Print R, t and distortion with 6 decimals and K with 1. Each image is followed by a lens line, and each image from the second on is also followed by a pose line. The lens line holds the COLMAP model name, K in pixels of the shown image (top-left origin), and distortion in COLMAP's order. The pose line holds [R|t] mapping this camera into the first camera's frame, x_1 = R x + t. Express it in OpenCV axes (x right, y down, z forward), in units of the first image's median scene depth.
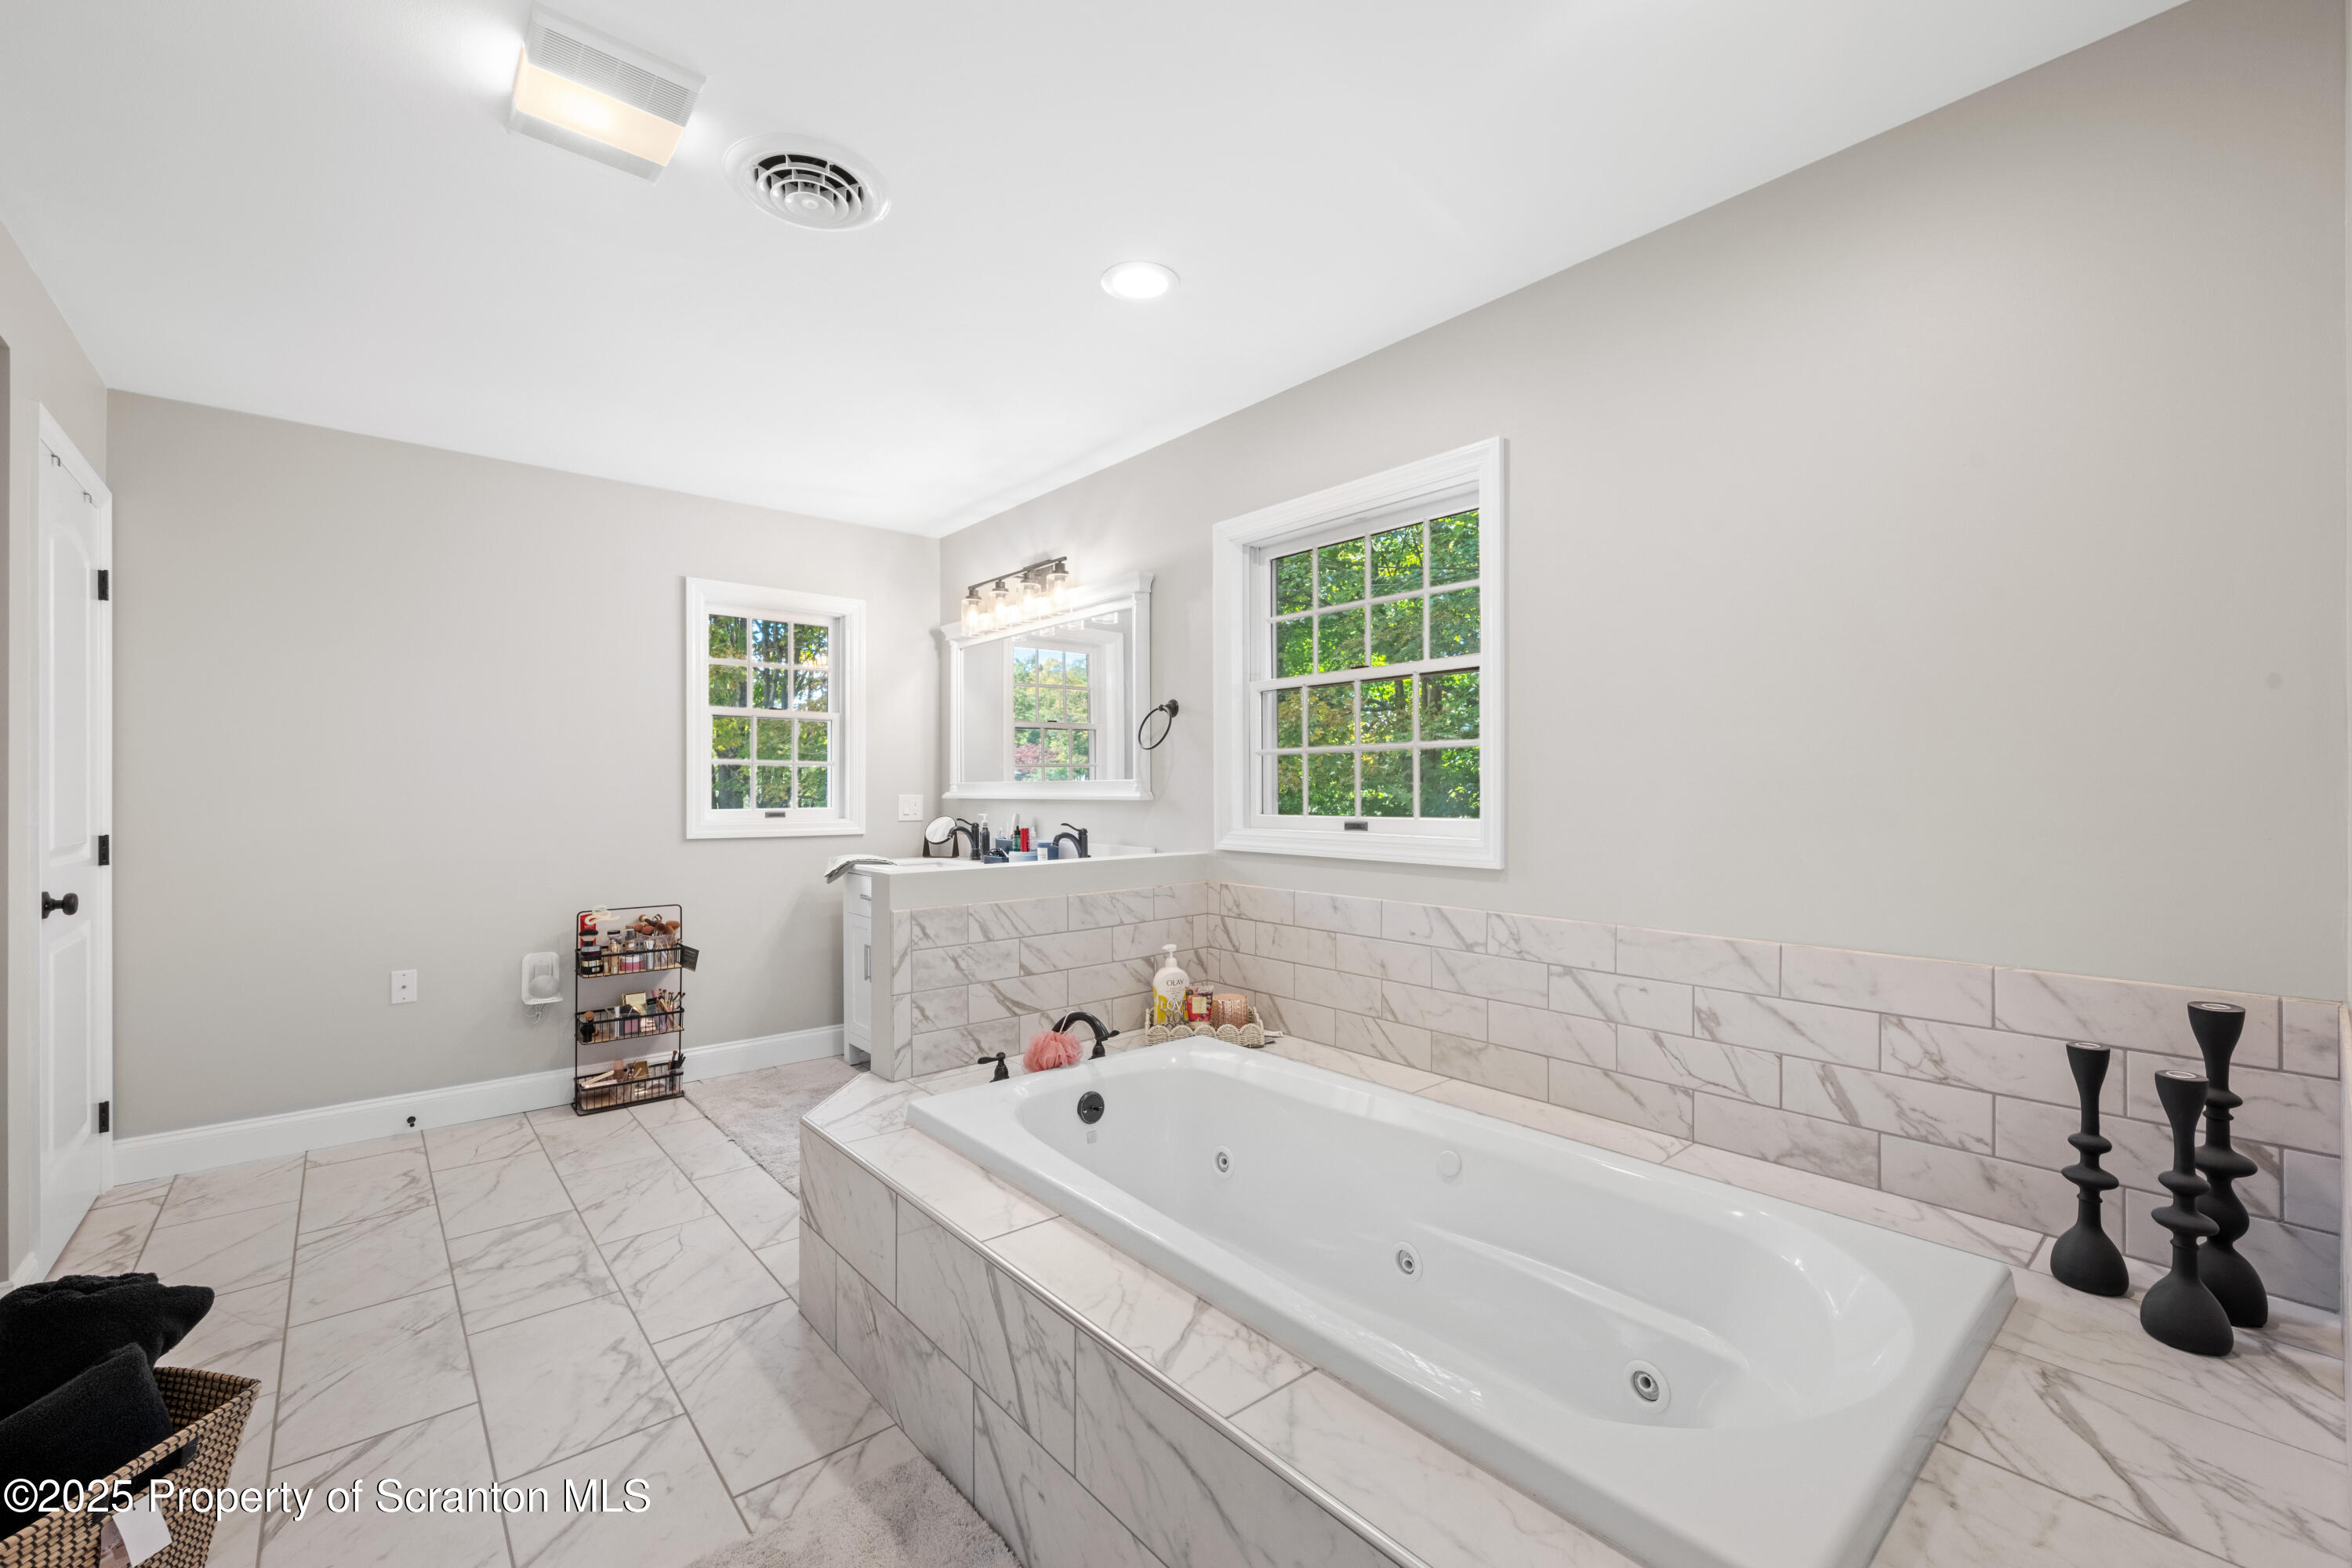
lens RADIAL K [[963.5, 0, 1171.6], [0, 963.5, 787.5], [0, 0, 1]] dist [0.002092, 0.000162]
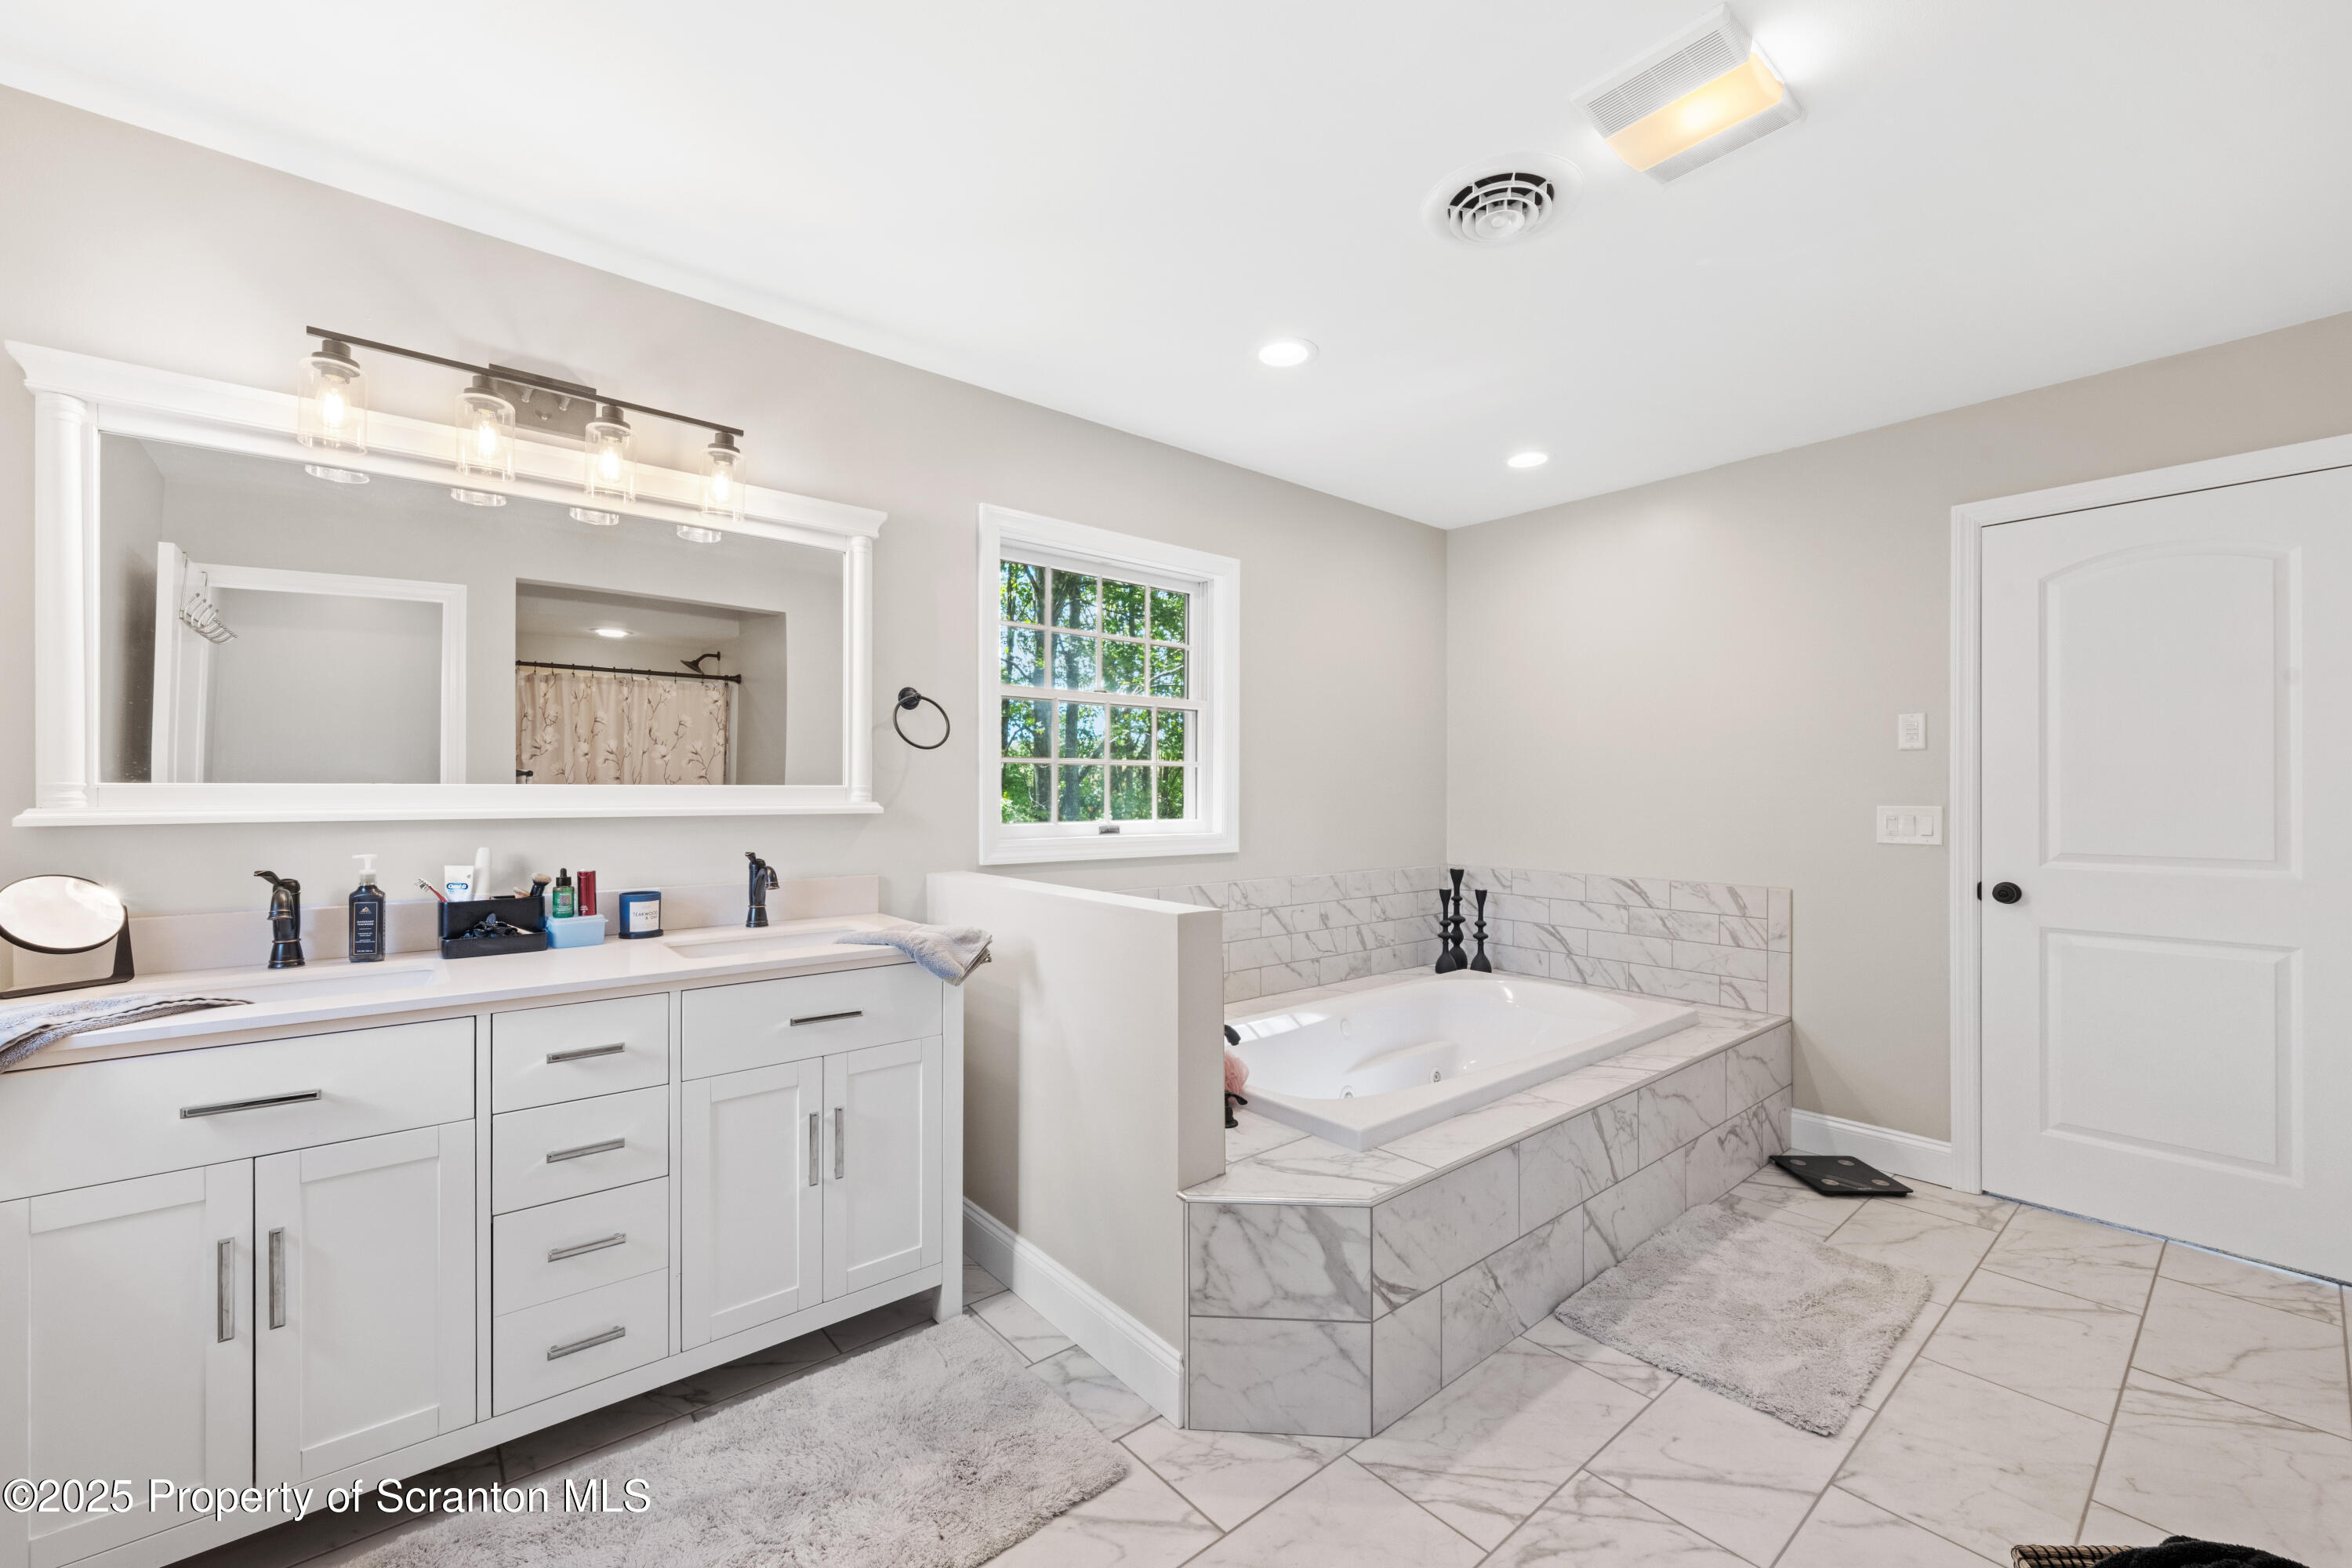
lens RADIAL K [[939.1, 0, 1181.9], [0, 939.1, 793.4], [0, 0, 1]] dist [-0.000122, -0.000073]
pose [[0.005117, 0.001451, 0.999986, -1.254794], [-0.003595, 0.999993, -0.001432, -0.003211], [-0.999980, -0.003588, 0.005122, 1.227418]]
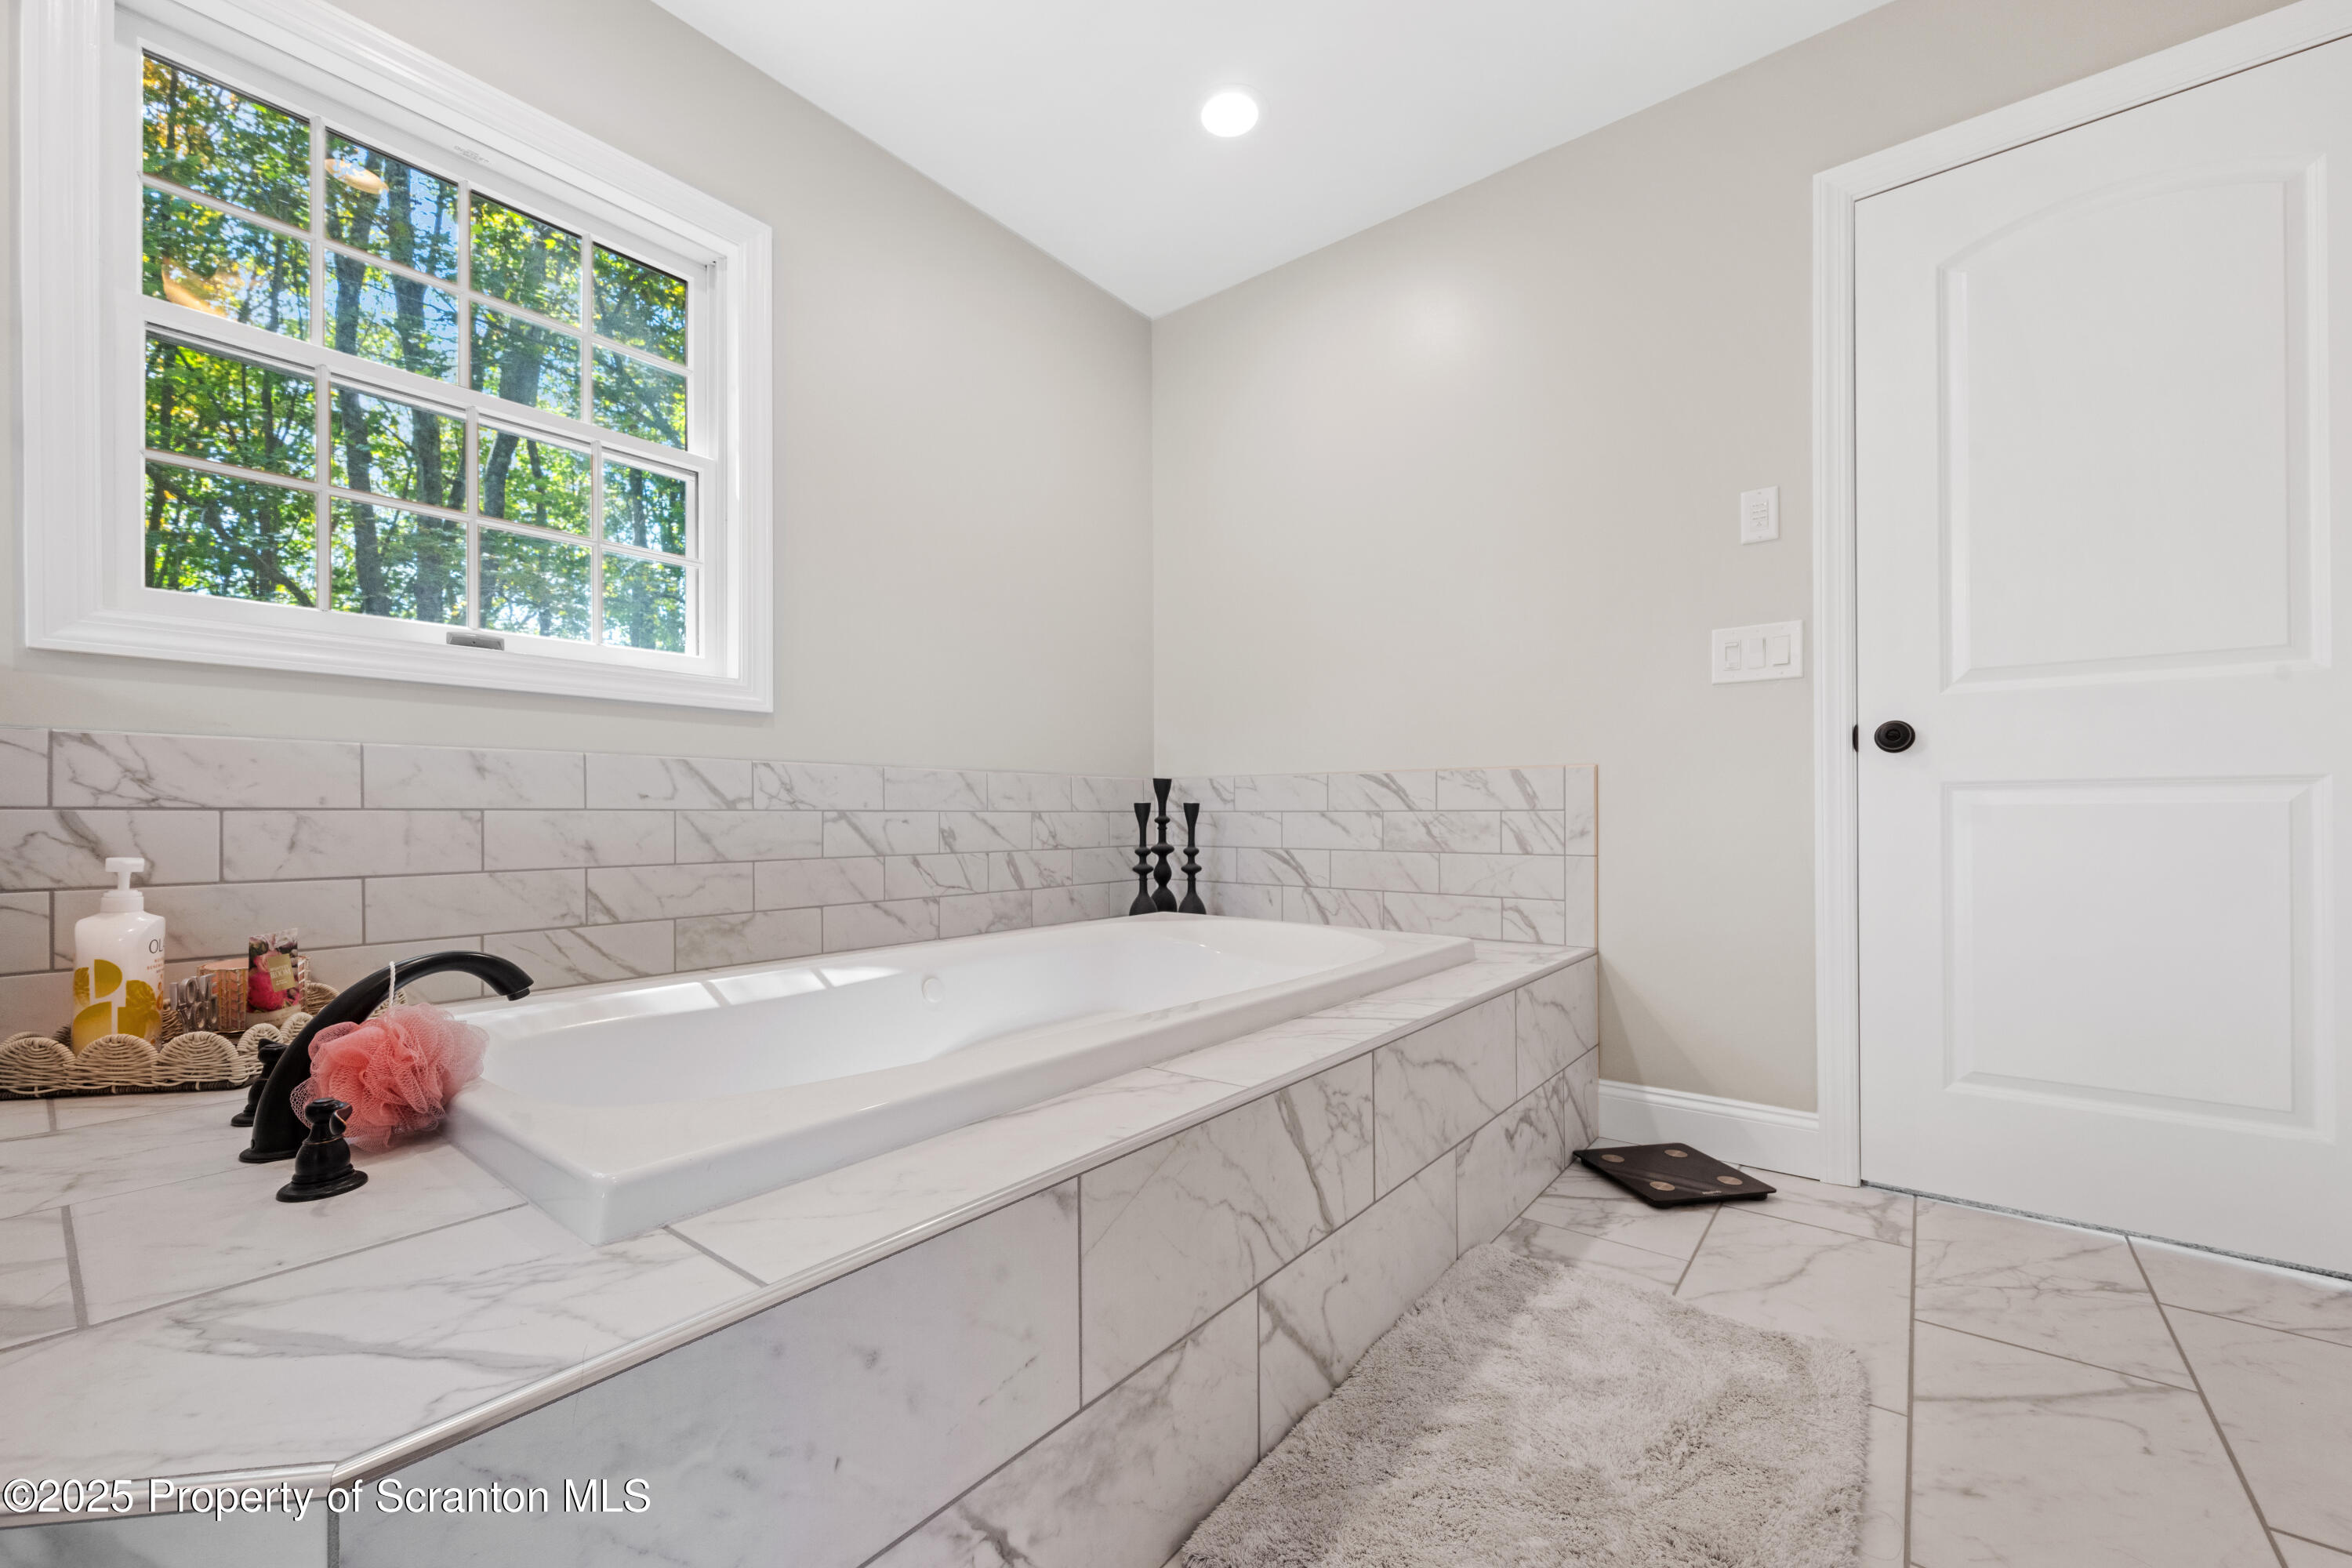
lens RADIAL K [[936.1, 0, 1175.6], [0, 936.1, 815.7], [0, 0, 1]] dist [0.000970, -0.000104]
pose [[-0.190280, 0.002415, 0.981727, -0.662453], [0.002443, 0.999995, -0.001987, 0.208567], [-0.981727, 0.002020, -0.190285, 0.907482]]
